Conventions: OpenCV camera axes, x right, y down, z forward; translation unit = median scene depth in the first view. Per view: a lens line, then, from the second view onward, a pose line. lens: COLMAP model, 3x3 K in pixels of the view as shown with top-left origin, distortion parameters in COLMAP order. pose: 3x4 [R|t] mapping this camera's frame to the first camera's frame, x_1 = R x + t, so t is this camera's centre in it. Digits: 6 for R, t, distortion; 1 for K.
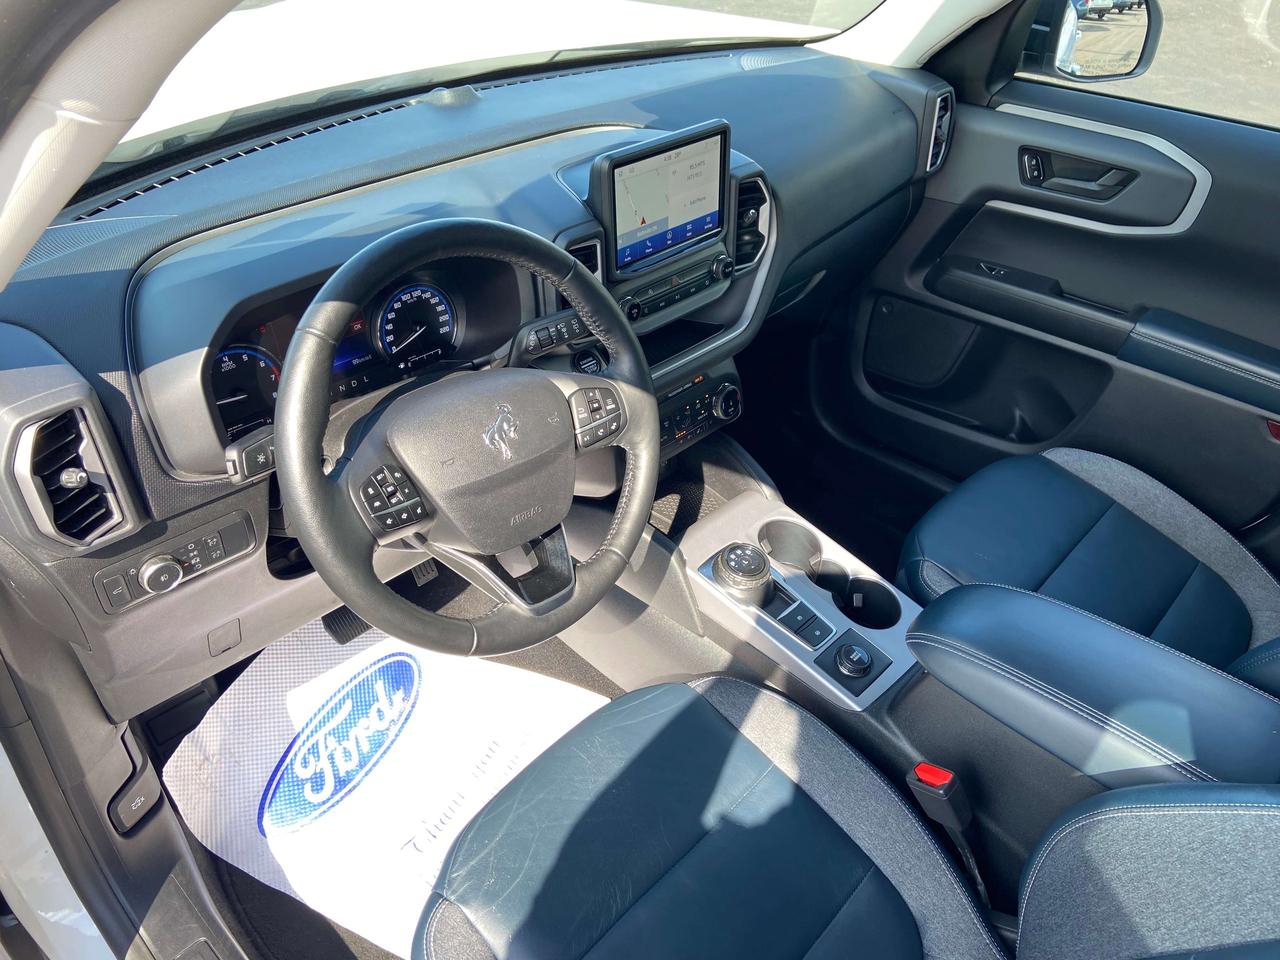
lens RADIAL K [[966.5, 0, 635.5], [0, 966.5, 495.6], [0, 0, 1]] dist [0.103382, -0.123295]
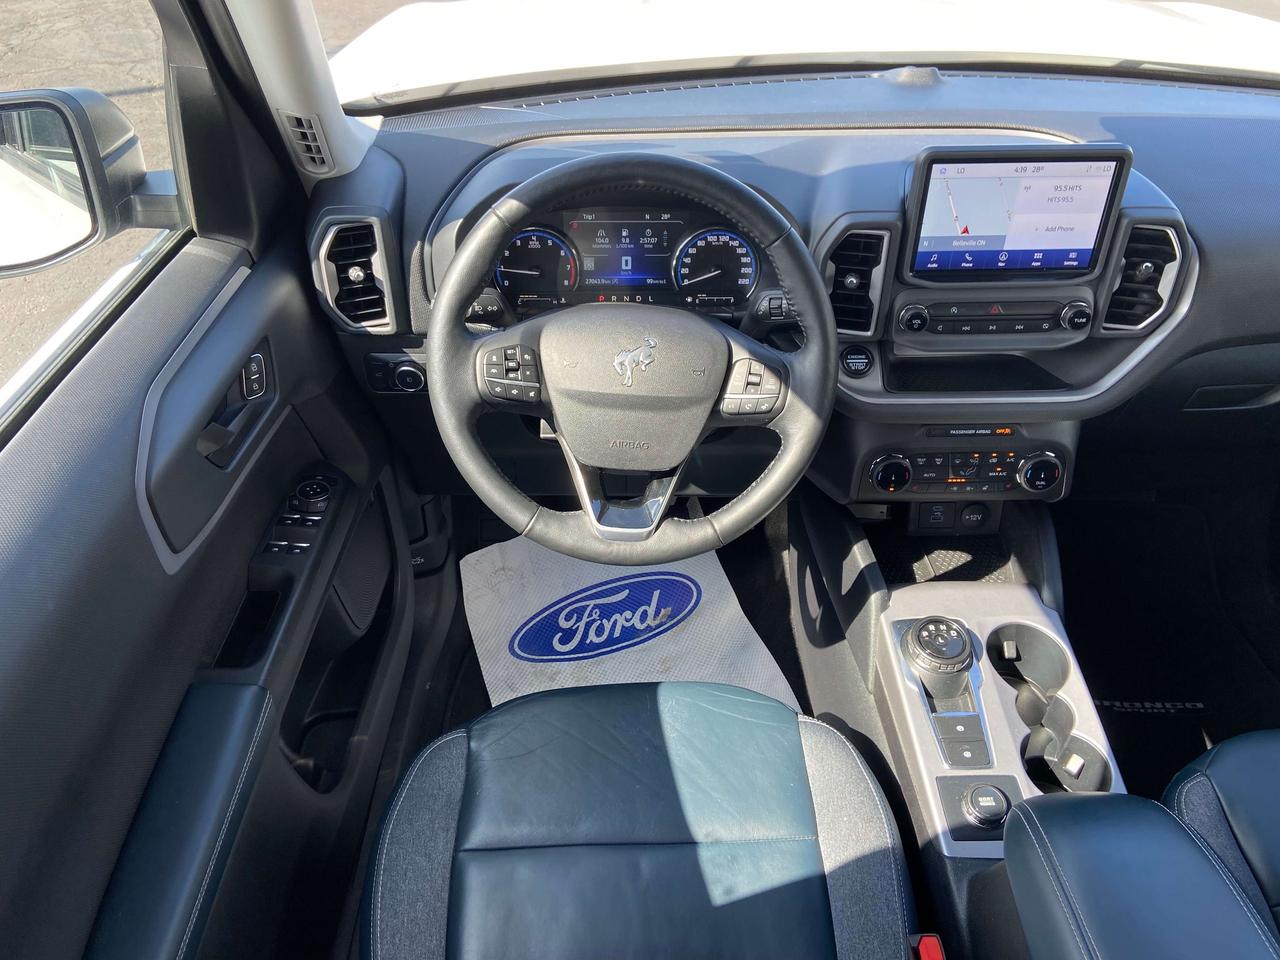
lens RADIAL K [[974.5, 0, 640.0], [0, 974.5, 480.0], [0, 0, 1]] dist [0.100030, -0.148502]
pose [[0.702013, 0.404232, -0.586323, 0.410382], [-0.413154, 0.901758, 0.127028, -0.065171], [0.580071, 0.153066, 0.800056, 0.133281]]
